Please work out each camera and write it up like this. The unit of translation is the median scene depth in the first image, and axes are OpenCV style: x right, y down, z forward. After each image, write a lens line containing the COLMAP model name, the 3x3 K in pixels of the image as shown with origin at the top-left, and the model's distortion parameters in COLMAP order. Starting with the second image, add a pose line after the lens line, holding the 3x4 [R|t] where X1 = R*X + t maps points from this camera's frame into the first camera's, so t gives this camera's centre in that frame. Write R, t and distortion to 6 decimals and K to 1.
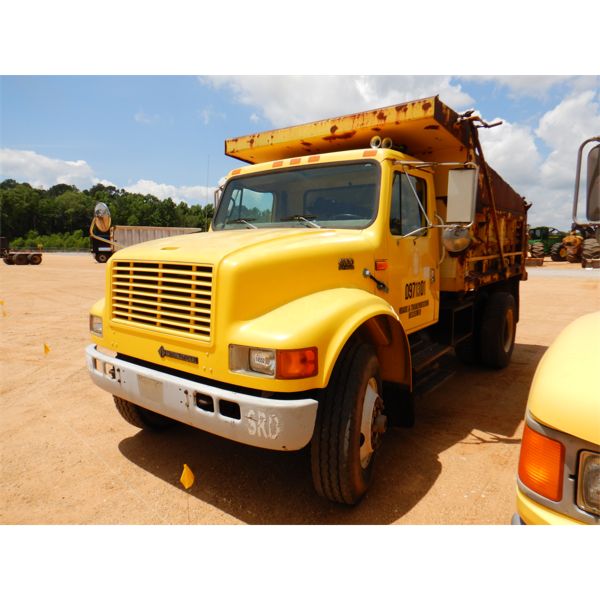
lens RADIAL K [[435.1, 0, 301.4], [0, 435.1, 295.8], [0, 0, 1]] dist [0.063400, 0.002488]
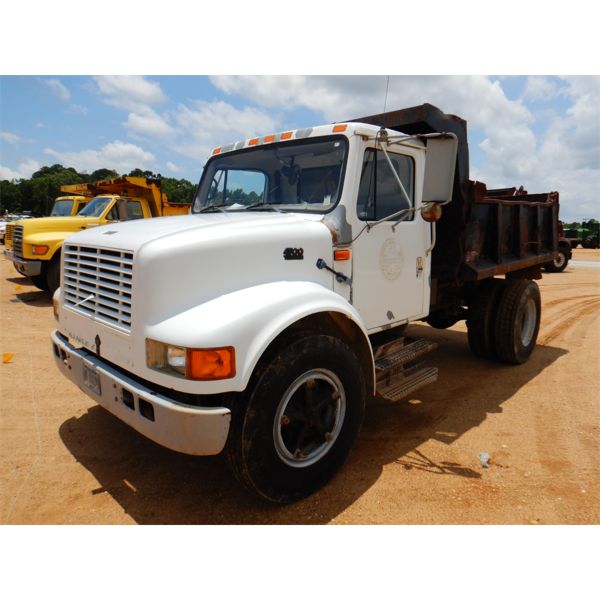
lens RADIAL K [[435.1, 0, 297.1], [0, 435.1, 302.7], [0, 0, 1]] dist [0.063400, 0.002488]
pose [[0.992677, 0.031818, -0.116534, 0.189388], [-0.026326, 0.998483, 0.048362, -0.013086], [0.117896, -0.044940, 0.992009, 0.095752]]
